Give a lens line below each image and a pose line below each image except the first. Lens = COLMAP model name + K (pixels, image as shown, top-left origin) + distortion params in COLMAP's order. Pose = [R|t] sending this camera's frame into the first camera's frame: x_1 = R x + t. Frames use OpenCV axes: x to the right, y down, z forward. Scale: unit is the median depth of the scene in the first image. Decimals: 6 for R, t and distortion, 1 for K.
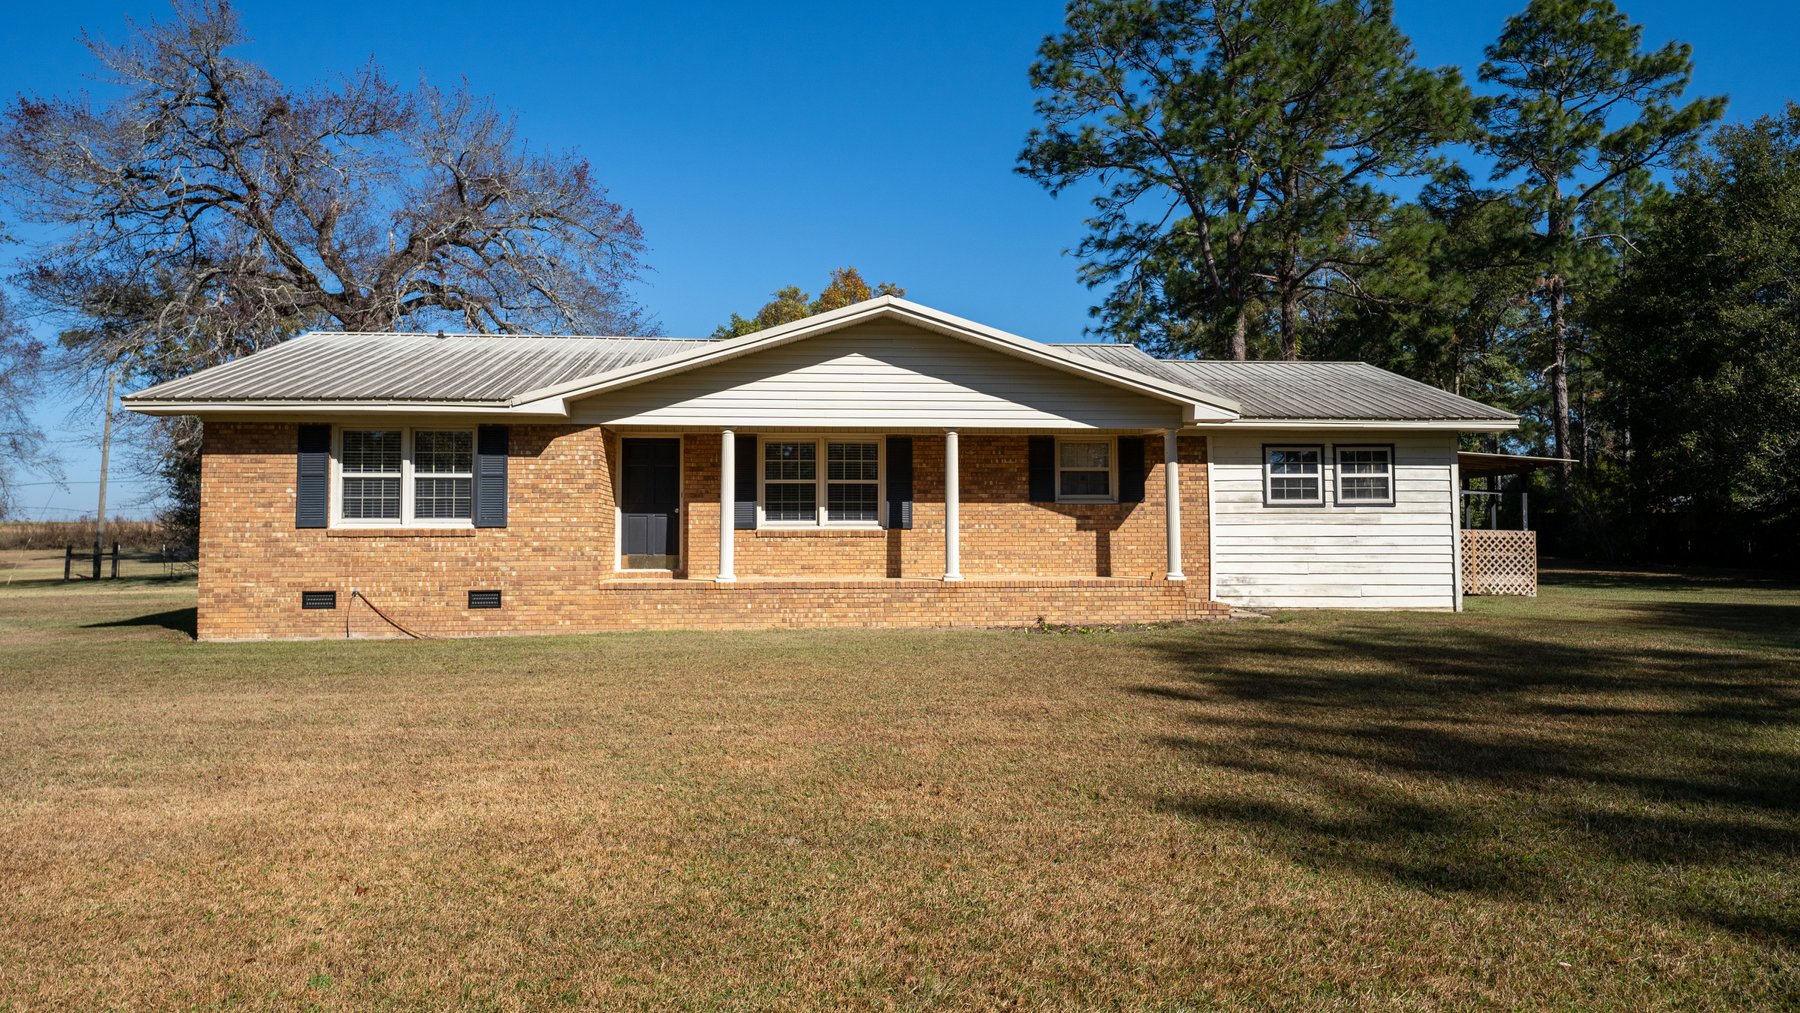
lens RADIAL K [[1179.5, 0, 971.5], [0, 1179.5, 469.7], [0, 0, 1]] dist [0.018333, 0.000060]
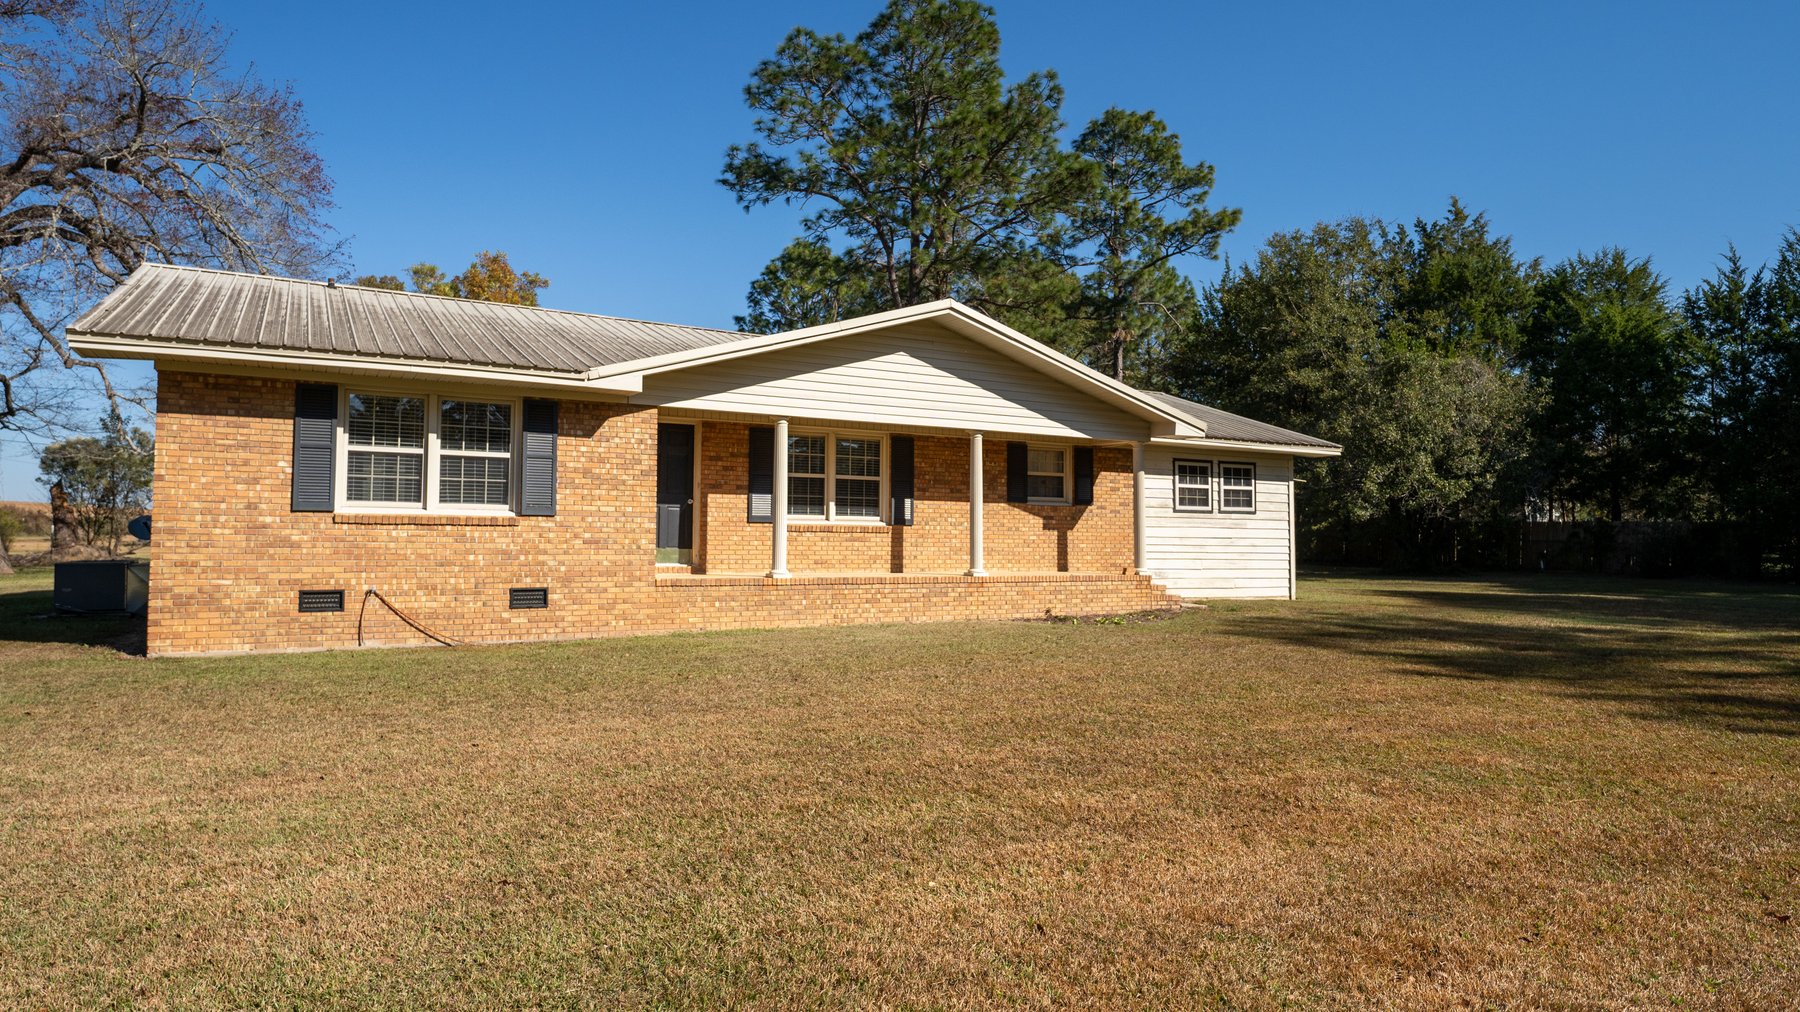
lens RADIAL K [[1060.9, 0, 957.2], [0, 1060.9, 474.0], [0, 0, 1]] dist [0.003935, 0.000625]
pose [[0.906138, 0.038693, 0.421209, -0.412585], [-0.039576, 0.999194, -0.006649, 0.009833], [-0.421127, -0.010645, 0.906939, 0.143280]]
